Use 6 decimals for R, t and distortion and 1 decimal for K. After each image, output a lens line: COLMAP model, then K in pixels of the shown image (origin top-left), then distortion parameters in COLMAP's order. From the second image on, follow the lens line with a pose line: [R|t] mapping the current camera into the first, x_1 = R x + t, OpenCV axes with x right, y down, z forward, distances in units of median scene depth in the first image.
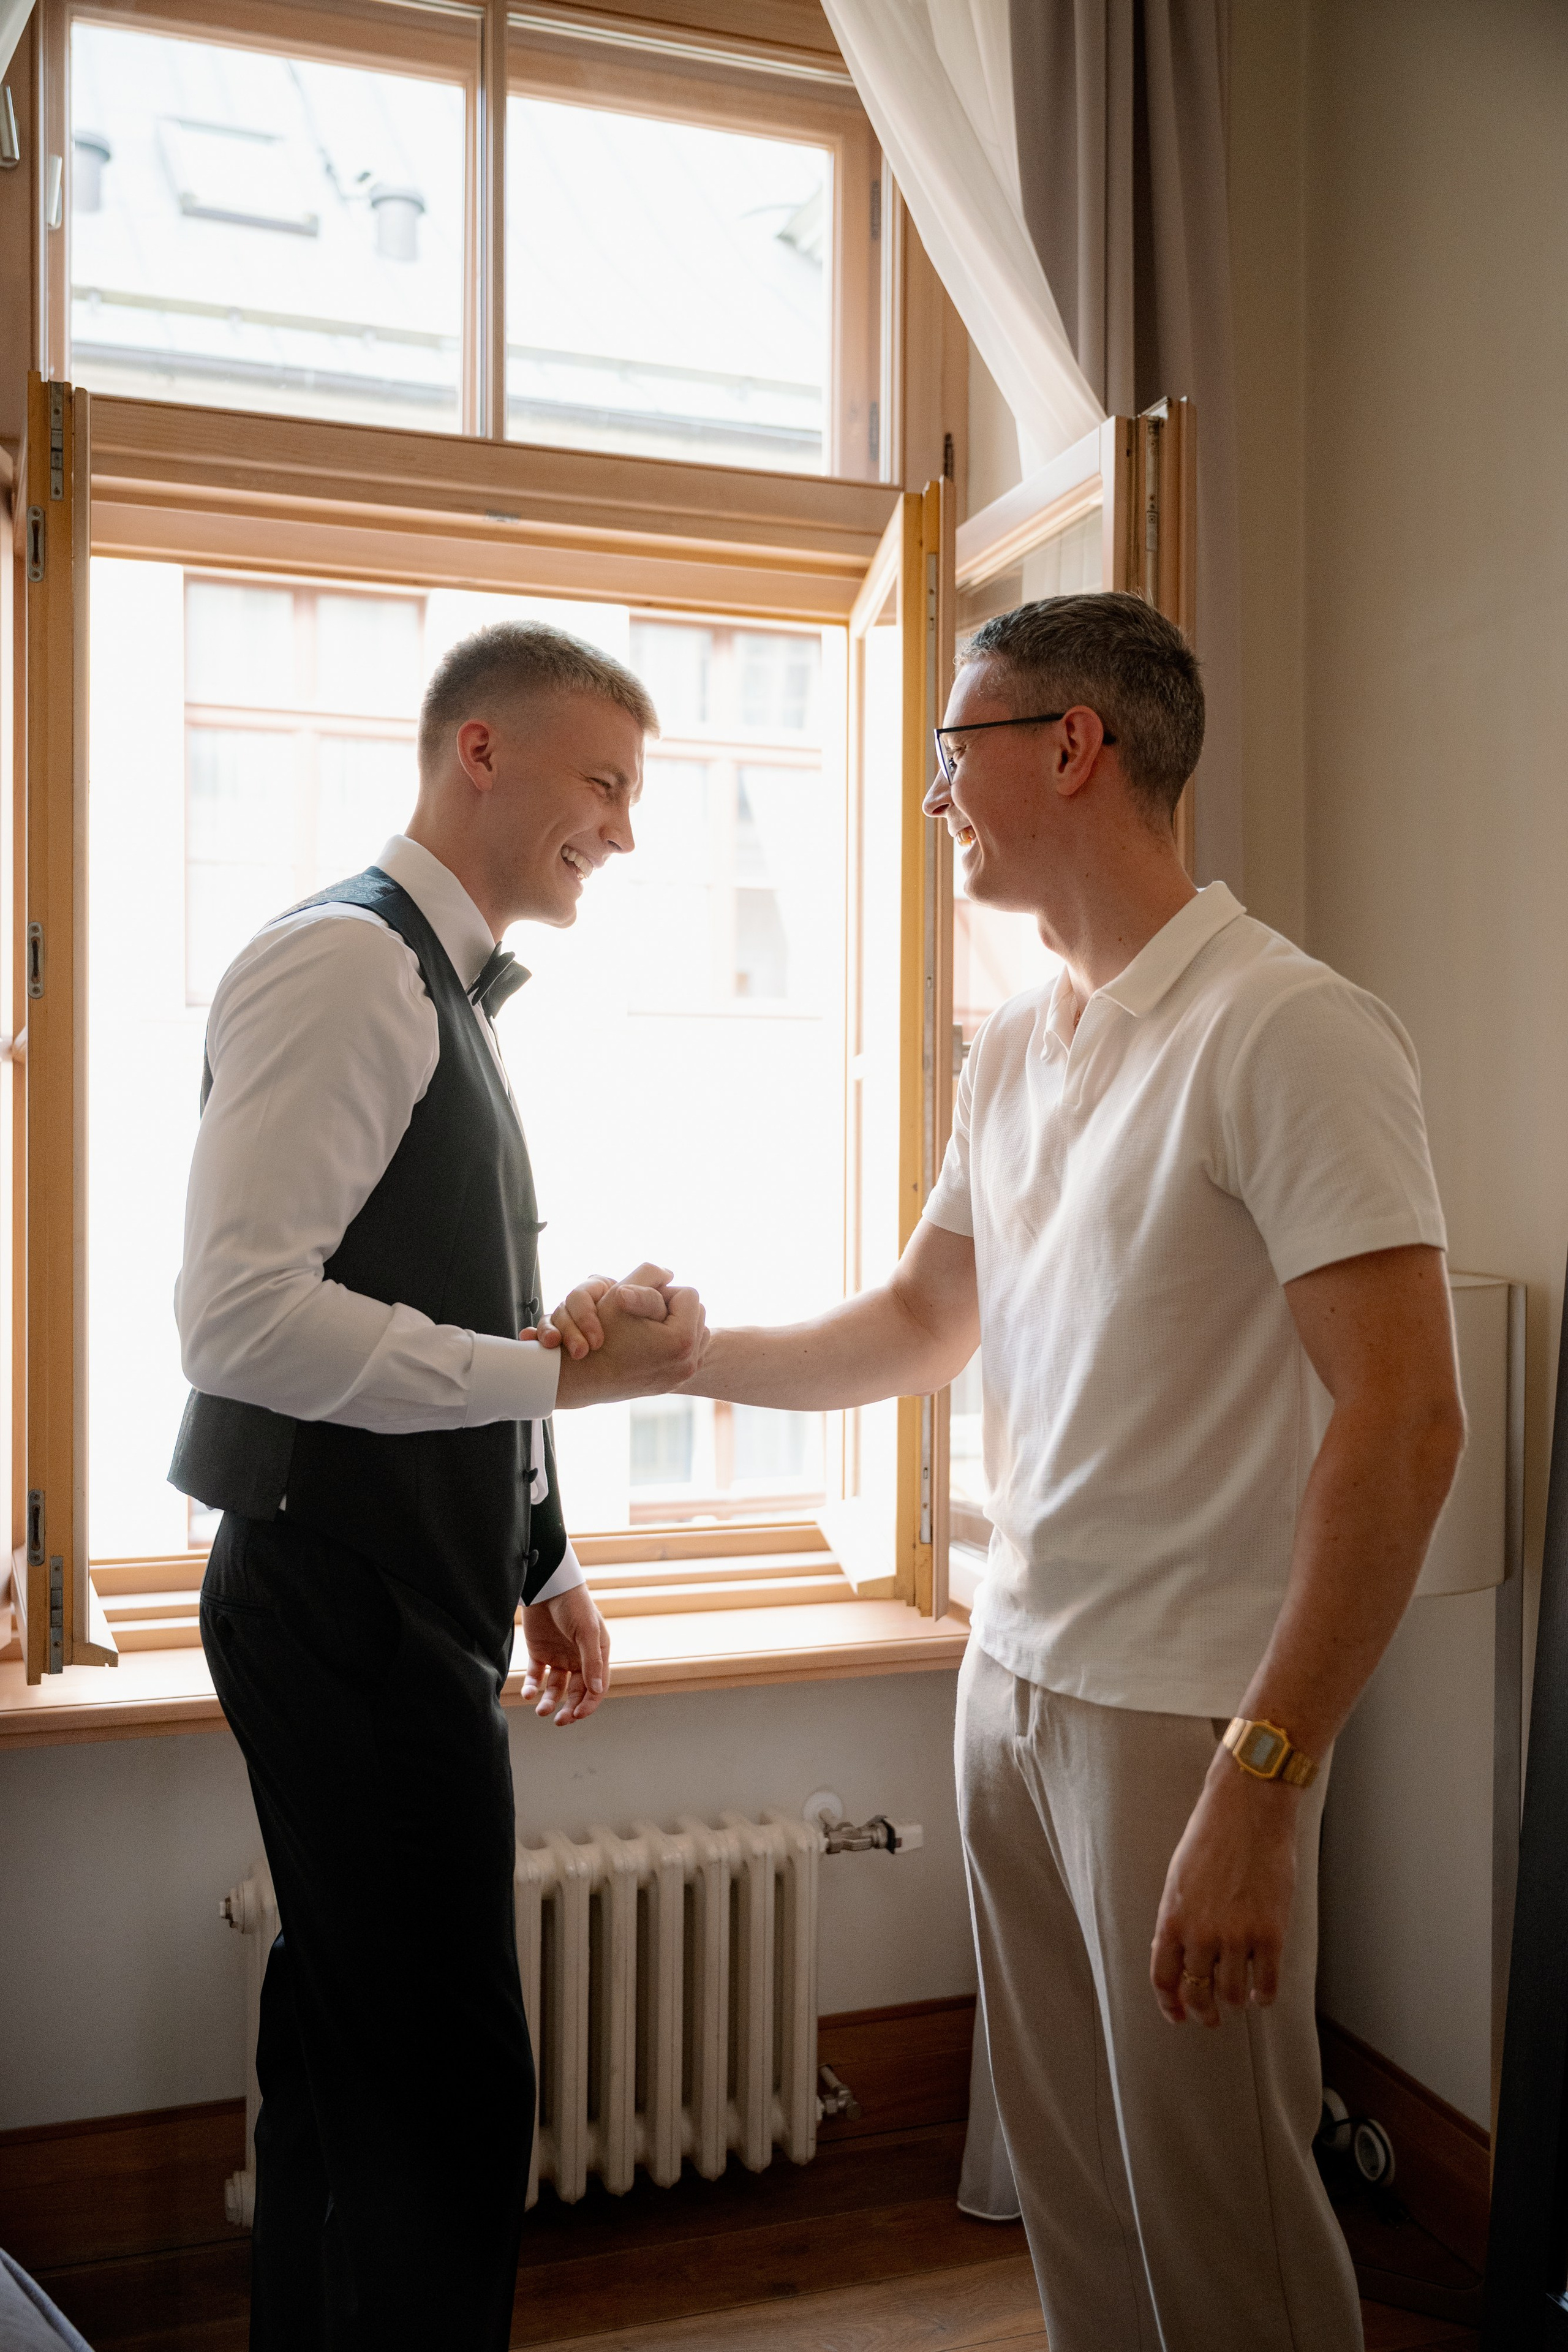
lens RADIAL K [[2162.4, 0, 784.8], [0, 2162.4, 1176.9], [0, 0, 1]] dist [0.004525, 0.000000]
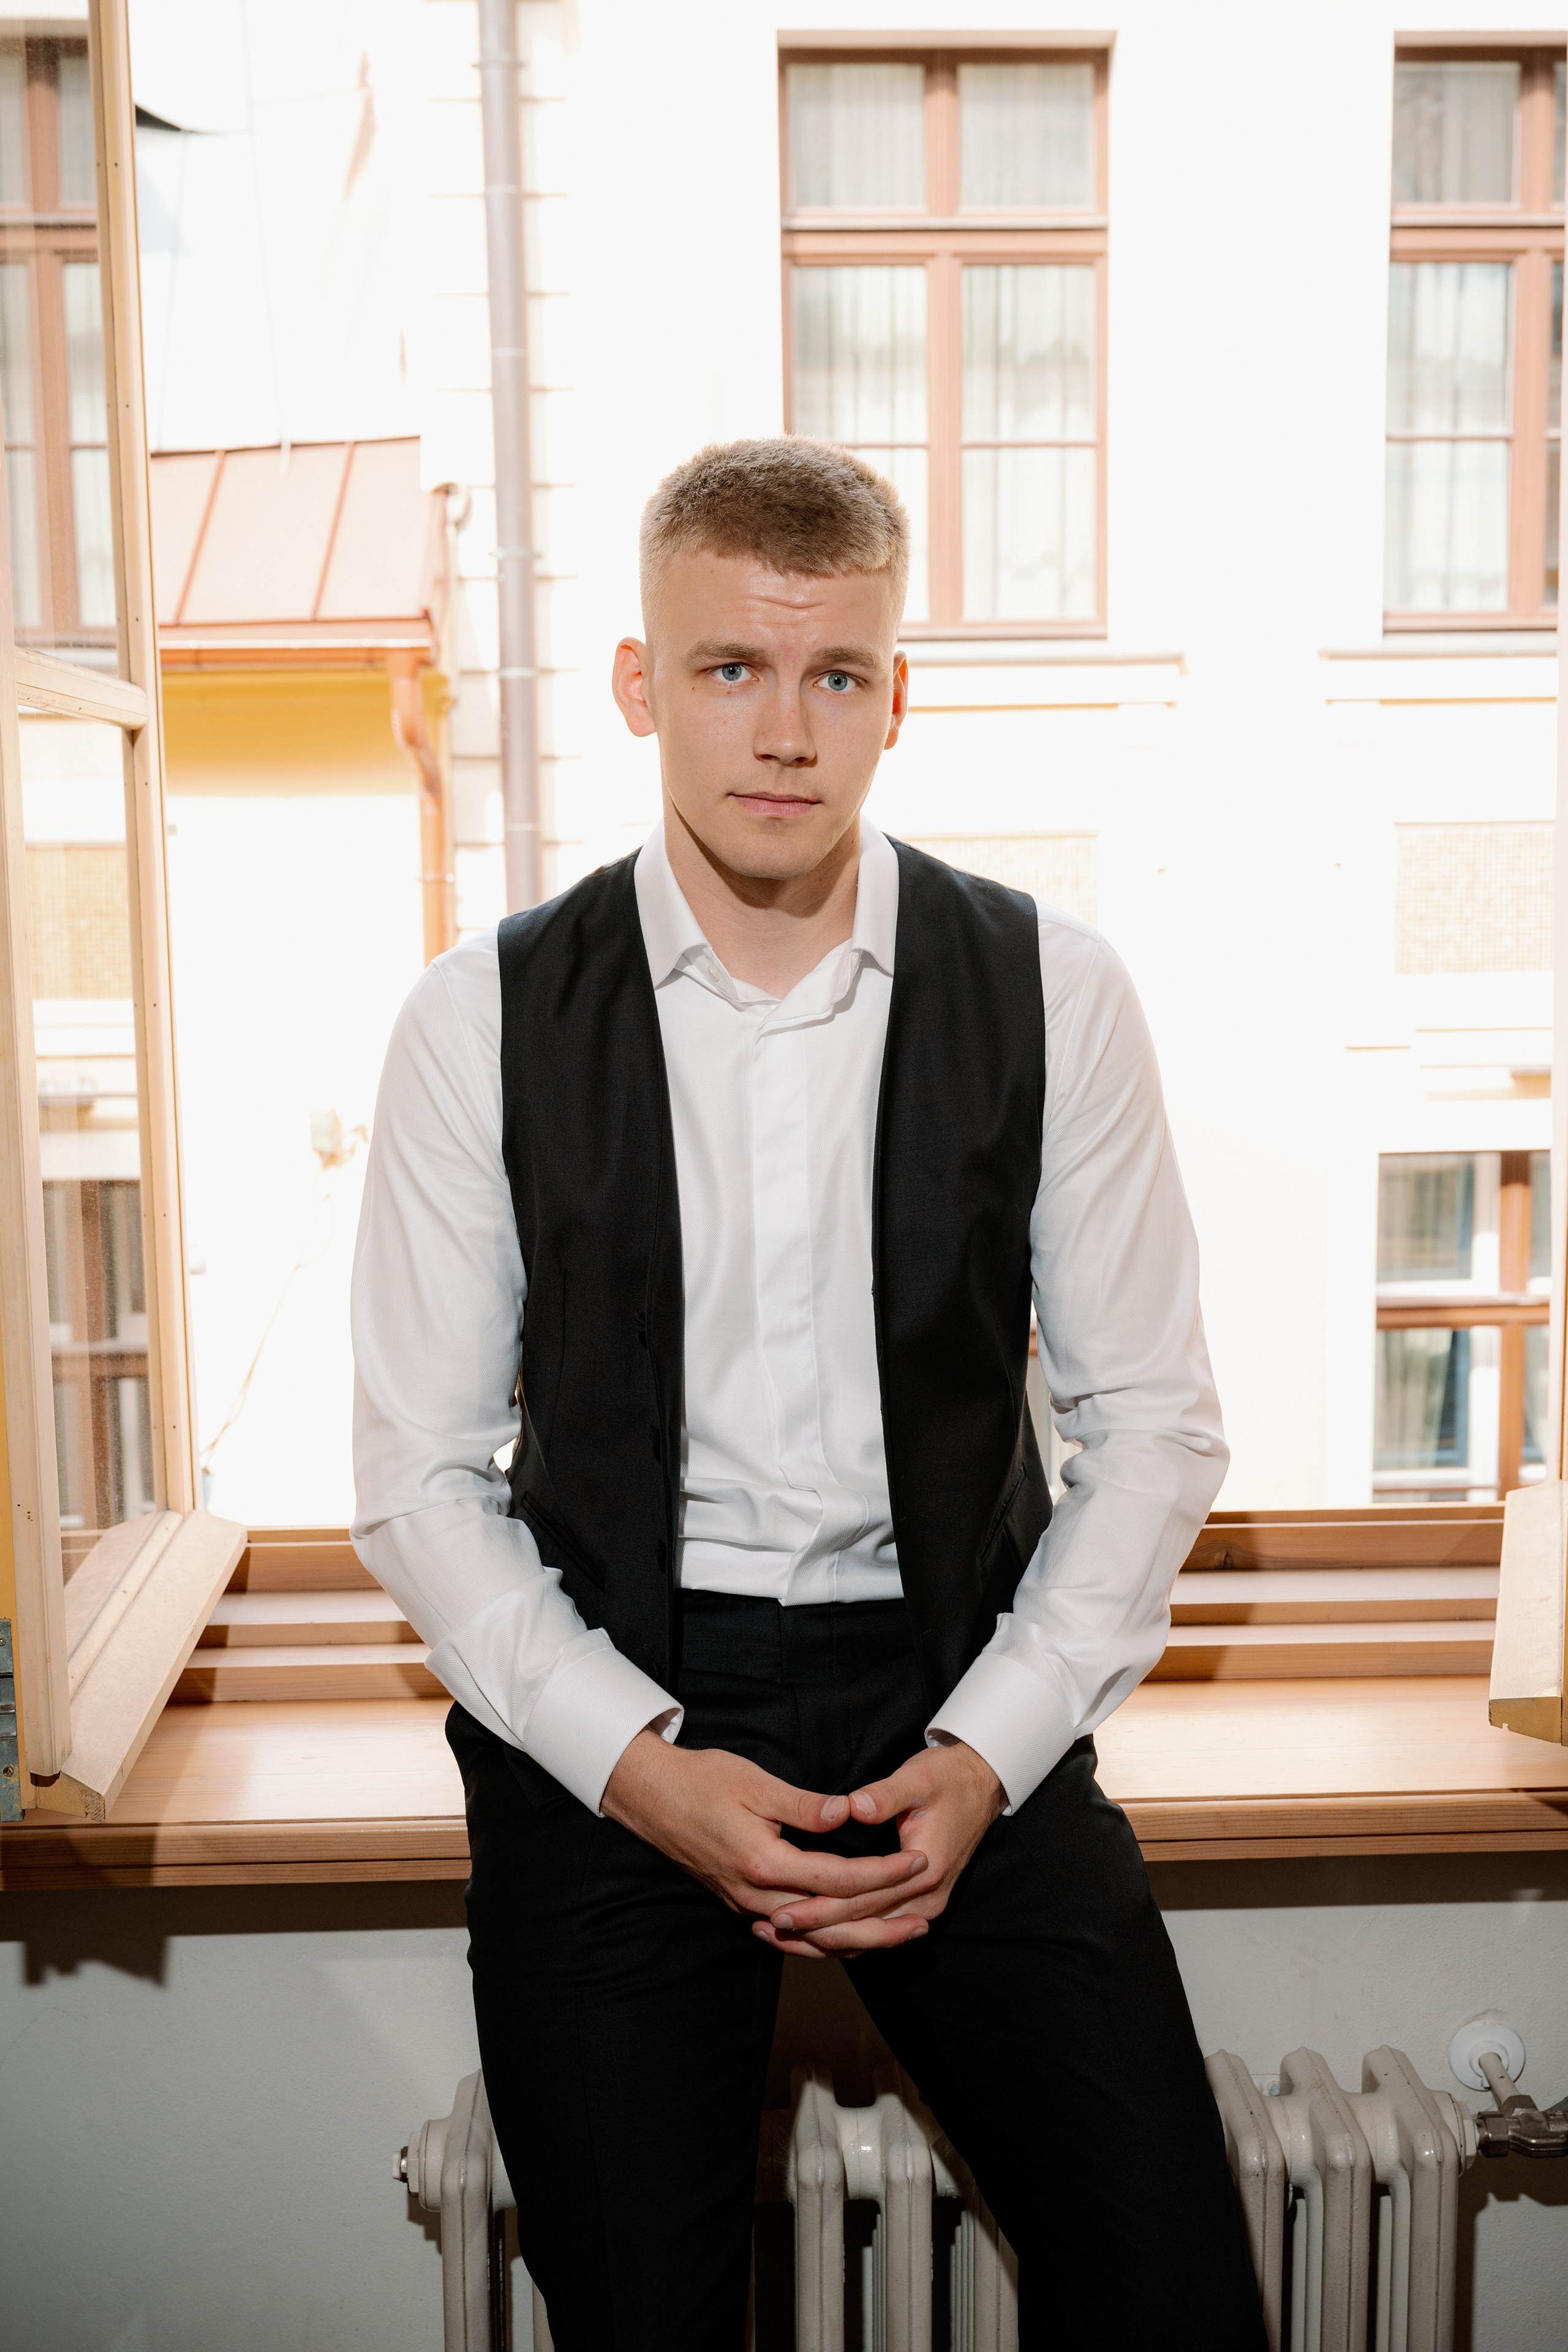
lens RADIAL K [[2586.5, 0, 780.9], [0, 2586.5, 1170.9], [0, 0, 1]] dist [-0.015632, 0.000000]
pose [[0.946527, 0.024307, -0.321709, 0.018136], [0.016285, 0.992287, 0.122884, -0.005249], [0.322214, -0.121552, 0.938831, 0.118916]]
